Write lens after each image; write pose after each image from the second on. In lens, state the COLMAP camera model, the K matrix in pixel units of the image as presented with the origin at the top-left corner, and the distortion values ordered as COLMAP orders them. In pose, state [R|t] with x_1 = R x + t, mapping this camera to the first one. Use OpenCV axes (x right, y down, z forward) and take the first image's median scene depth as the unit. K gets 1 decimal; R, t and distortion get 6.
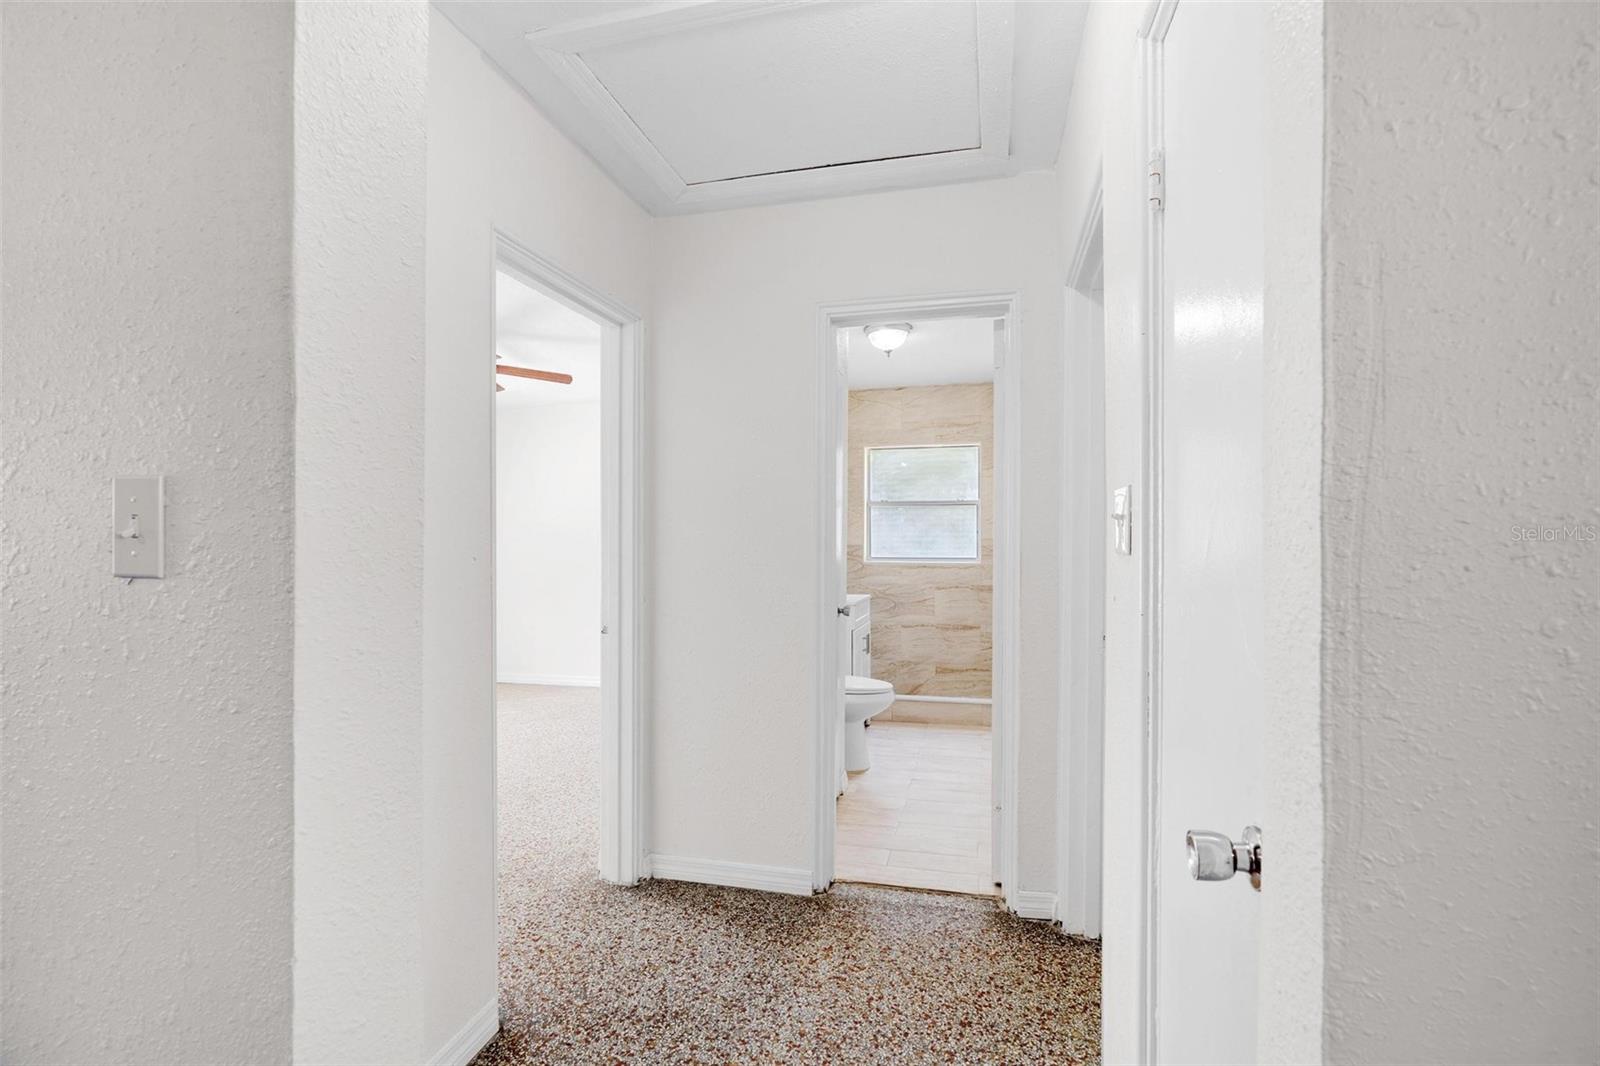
lens RADIAL K [[733.8, 0, 799.2], [0, 733.8, 536.5], [0, 0, 1]] dist [-0.000242, 0.001703]
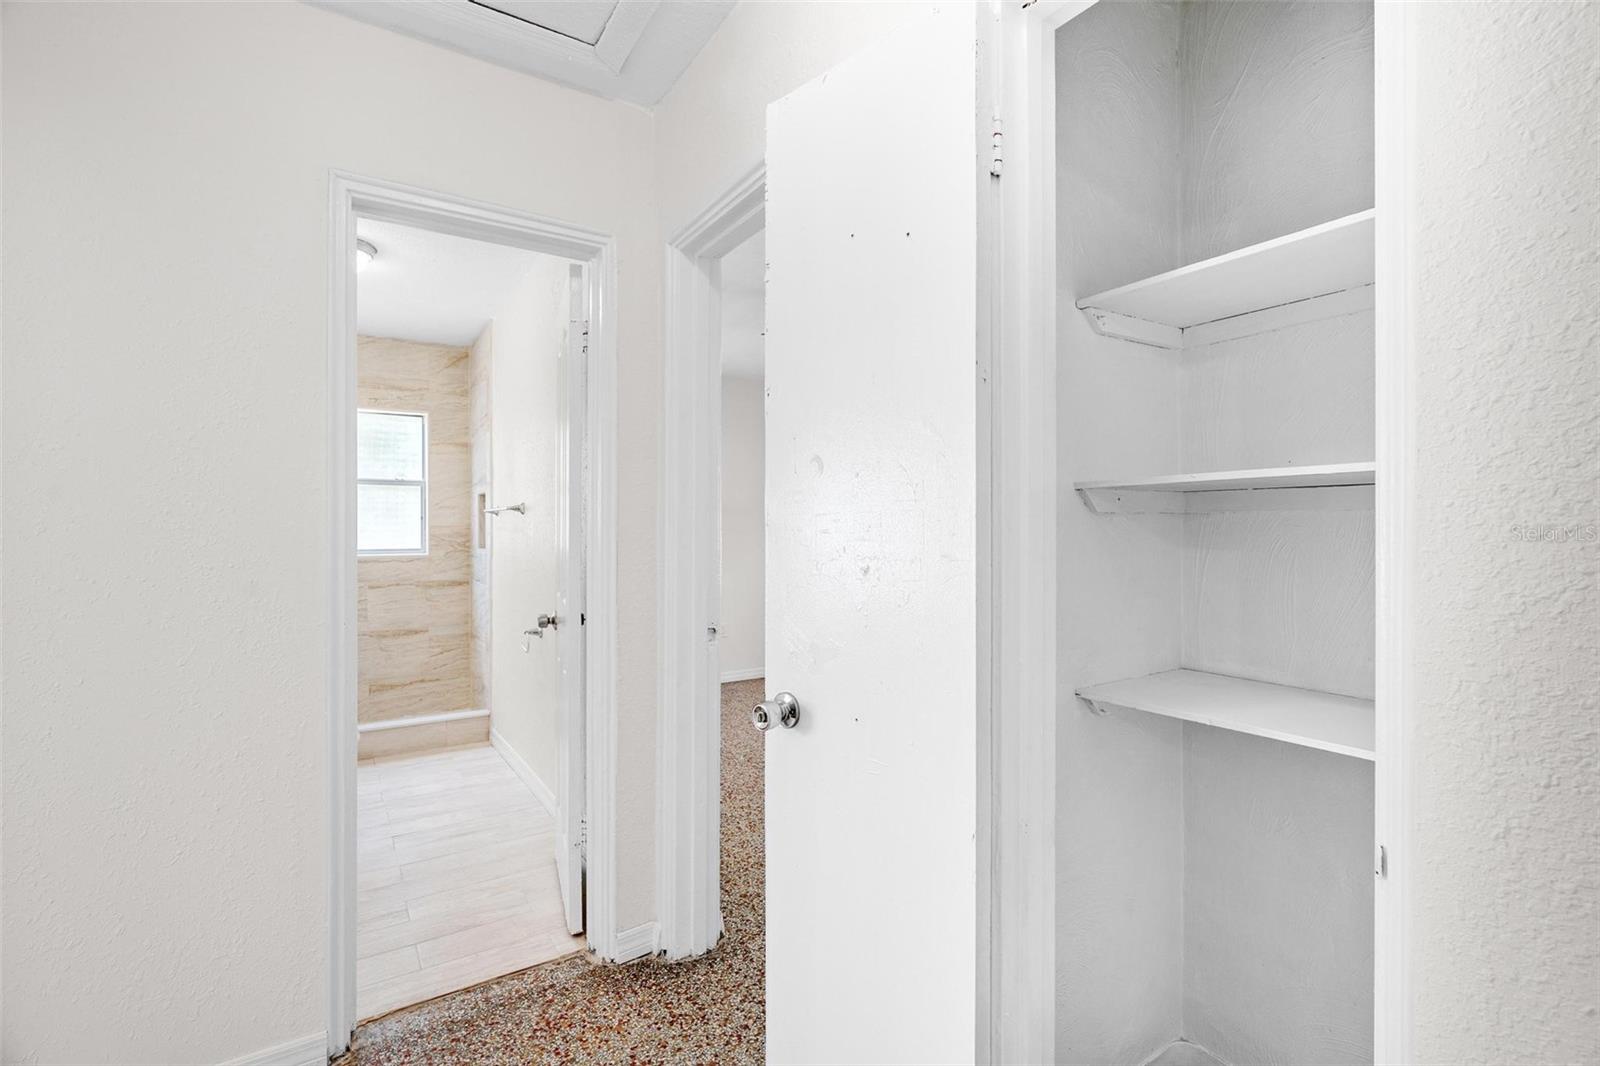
lens RADIAL K [[733.8, 0, 799.9], [0, 733.8, 529.0], [0, 0, 1]] dist [-0.000242, 0.001703]
pose [[0.689292, -0.003364, 0.724476, -0.162210], [-0.001324, 0.999982, 0.005903, 0.002111], [-0.724483, -0.005028, 0.689275, 0.235329]]
